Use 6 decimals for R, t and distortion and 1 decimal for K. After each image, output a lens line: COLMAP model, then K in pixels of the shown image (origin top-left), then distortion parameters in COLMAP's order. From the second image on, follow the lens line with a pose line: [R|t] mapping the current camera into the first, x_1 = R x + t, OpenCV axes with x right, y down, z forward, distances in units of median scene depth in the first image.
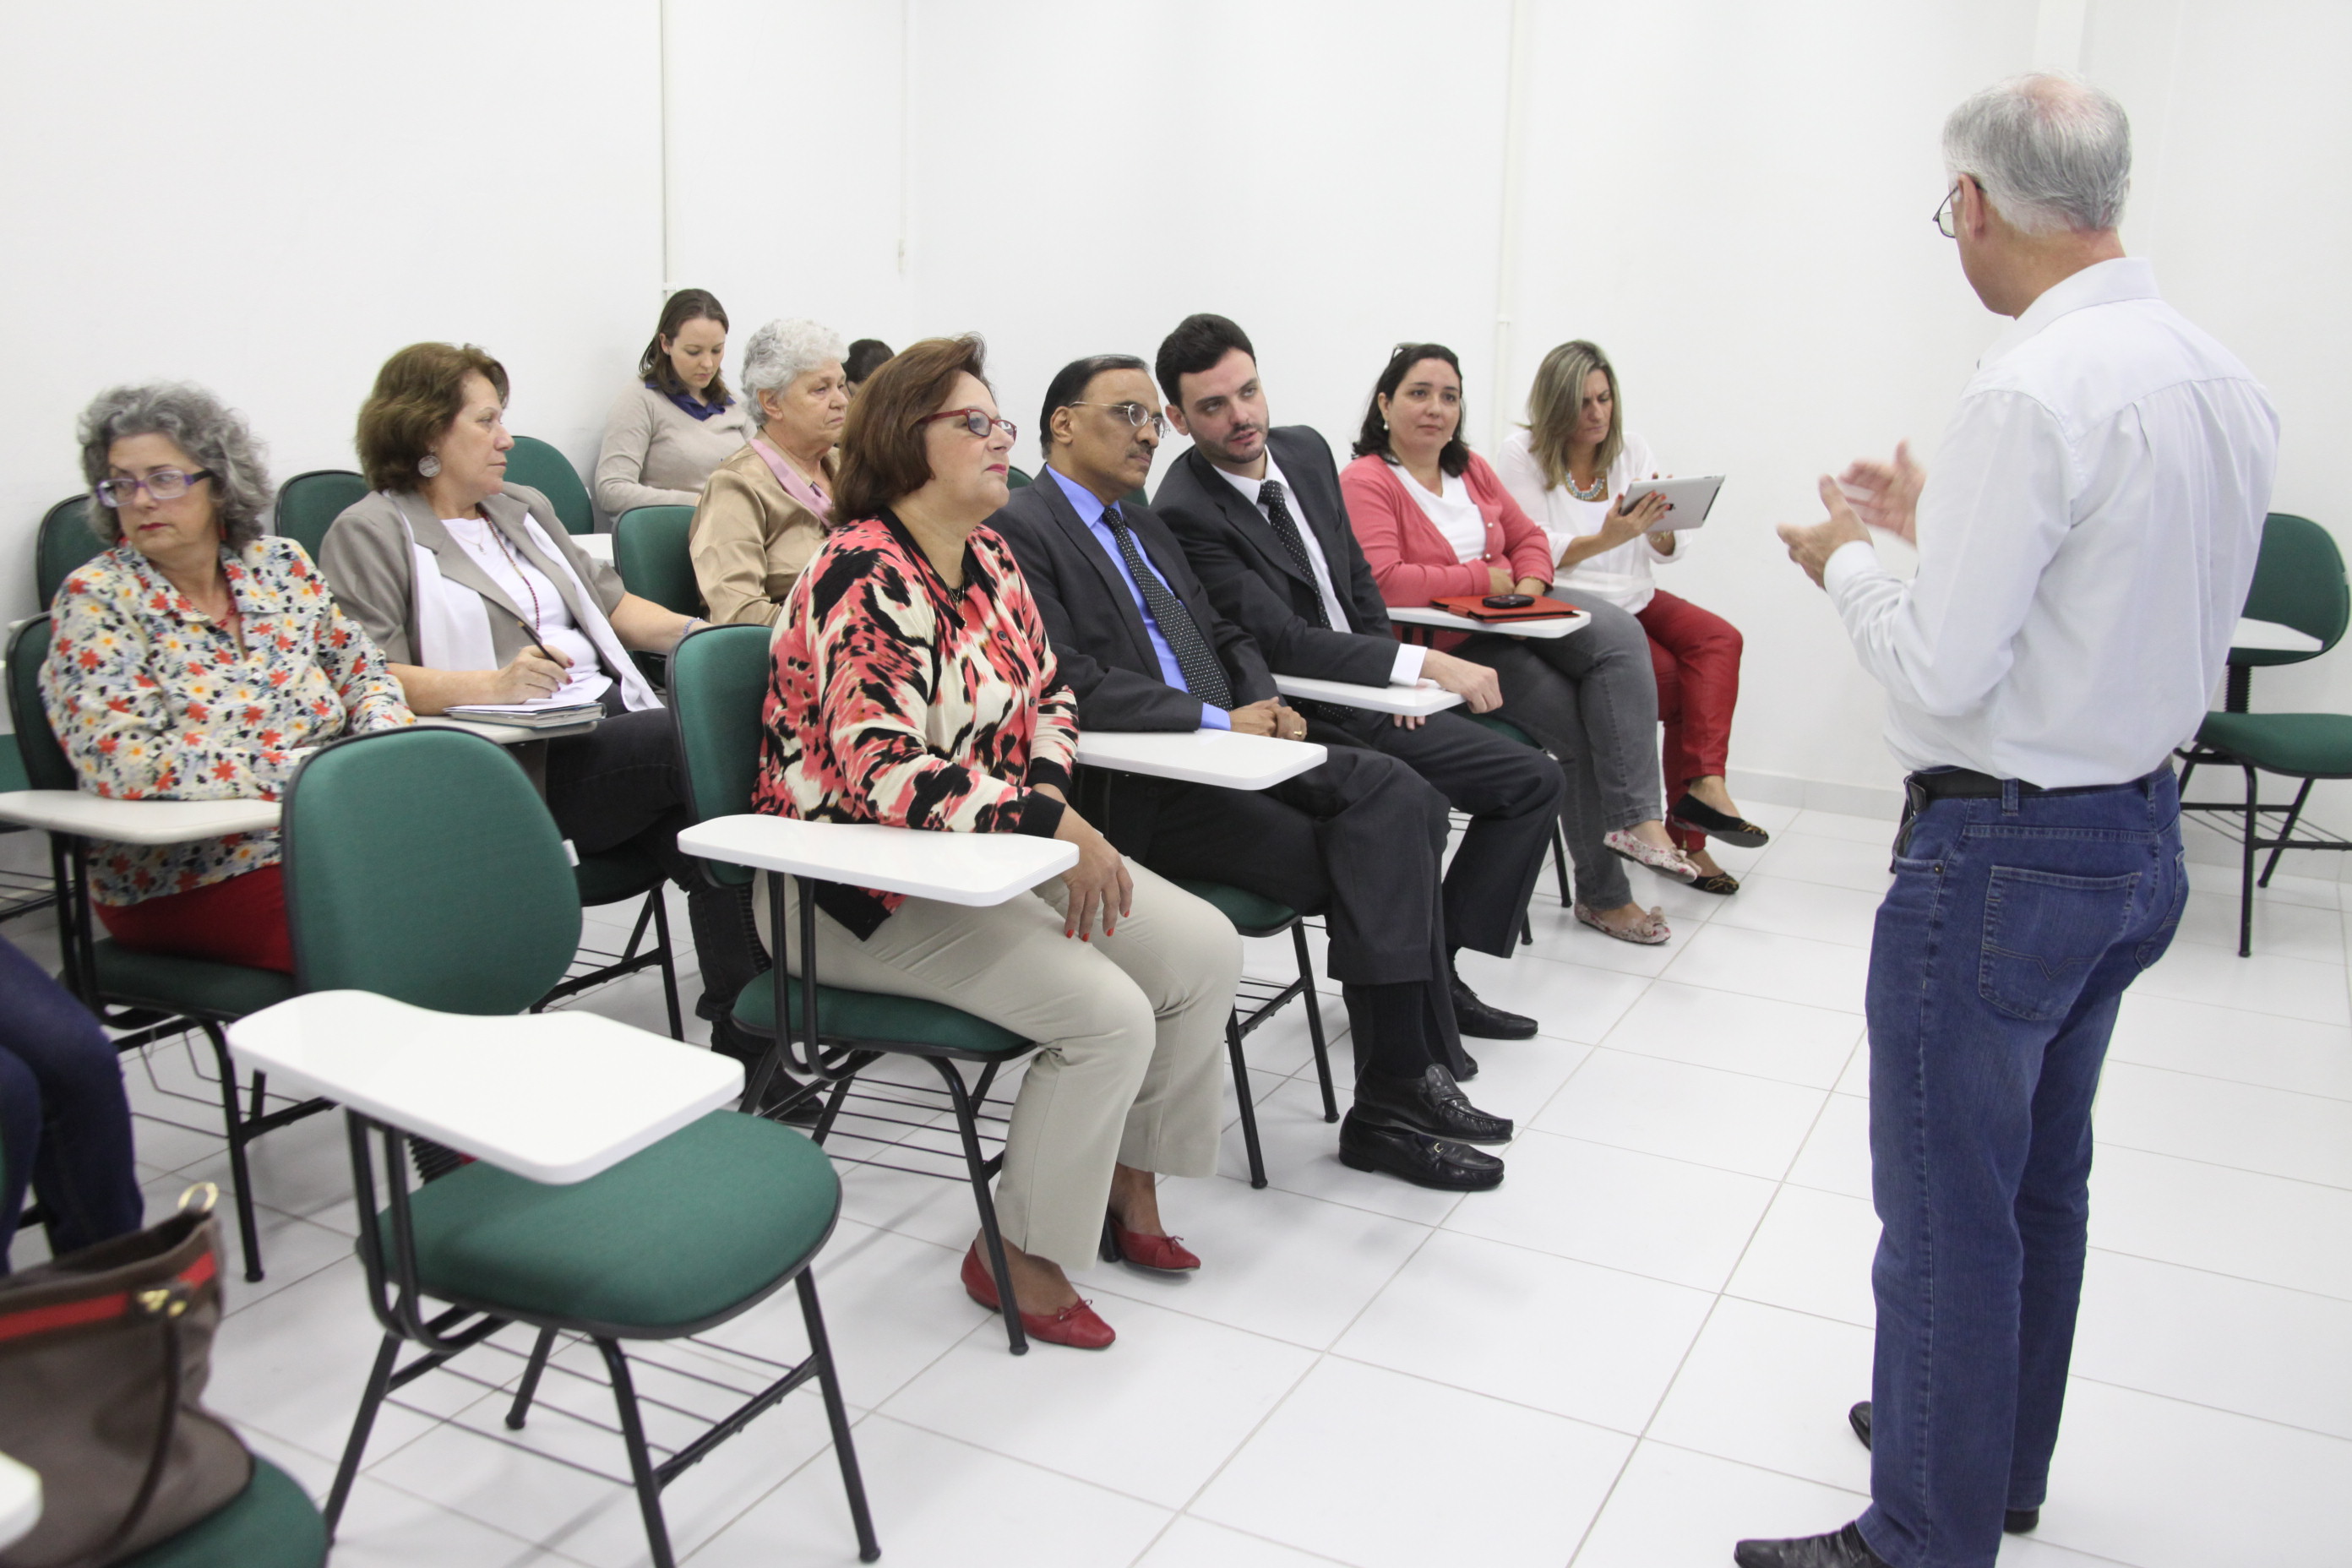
lens RADIAL K [[2232.0, 0, 1174.9], [0, 2232.0, 754.9], [0, 0, 1]] dist [0.037035, -0.173461]
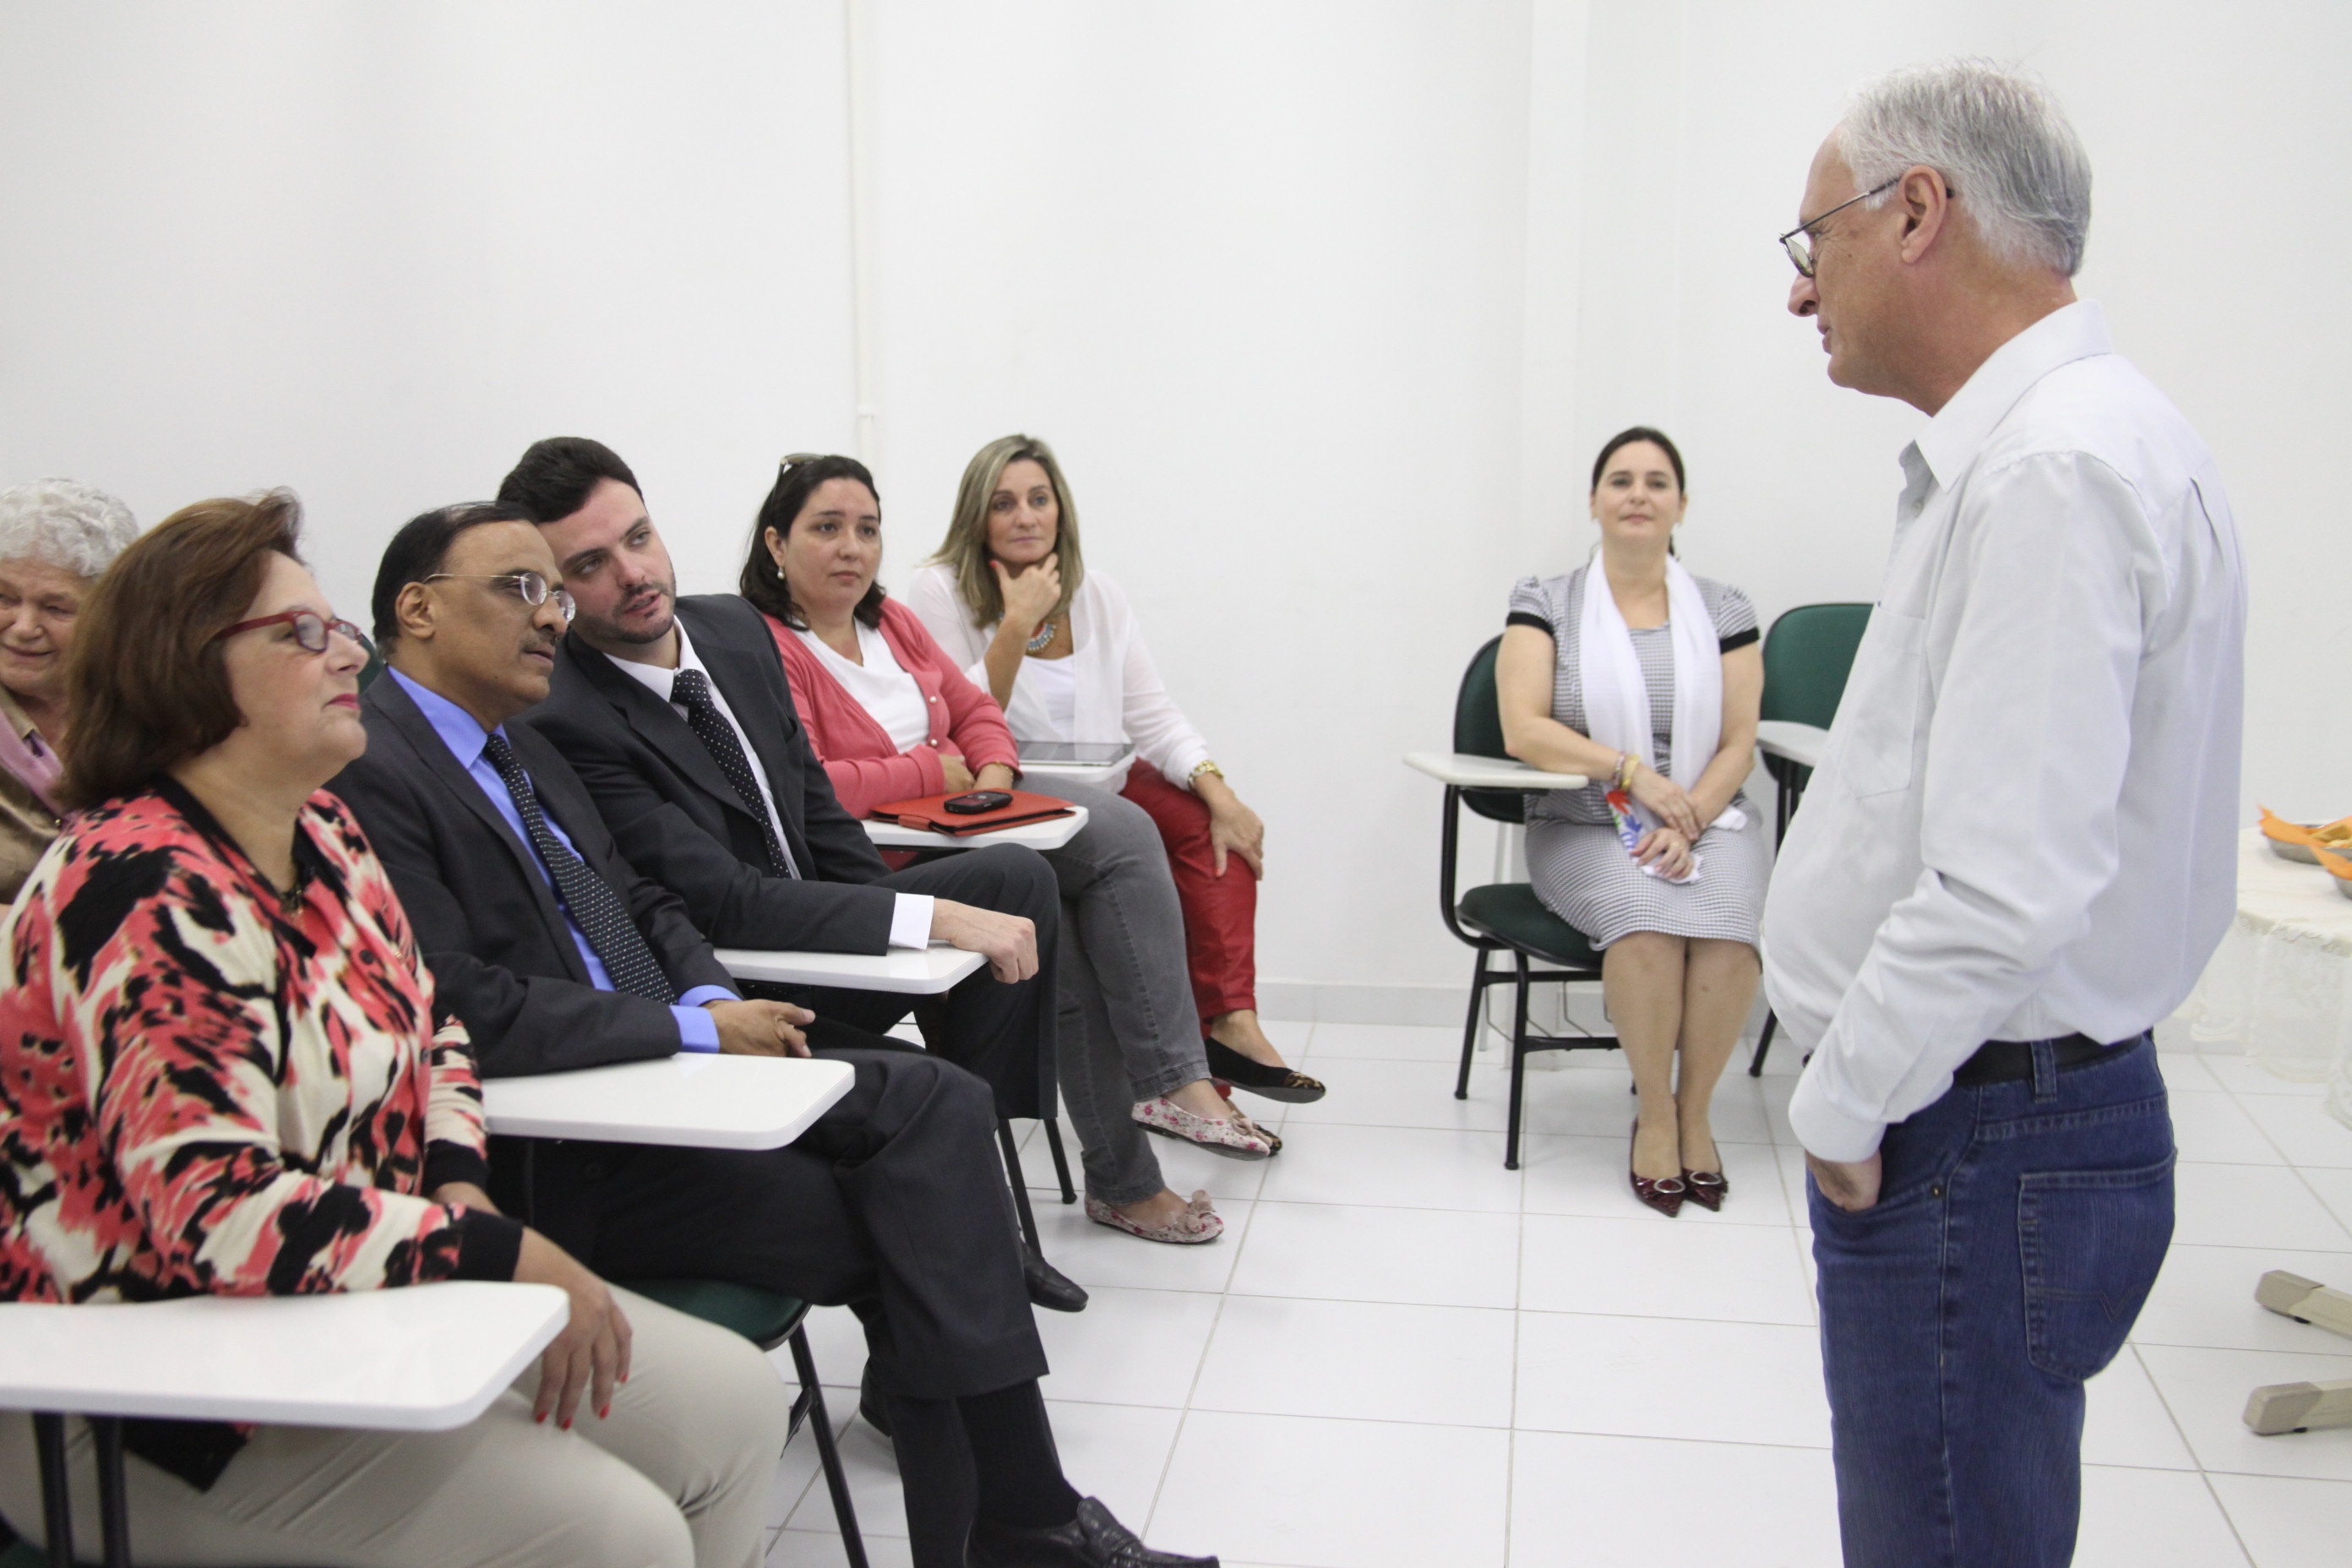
lens RADIAL K [[2788.9, 0, 1176.0], [0, 2788.9, 784.0], [0, 0, 1]] dist [-0.015486, 0.000739]
pose [[0.948290, -0.089041, 0.304659, -0.098114], [0.106344, 0.993498, -0.040645, -0.046833], [-0.299059, 0.070941, 0.951594, 0.178553]]
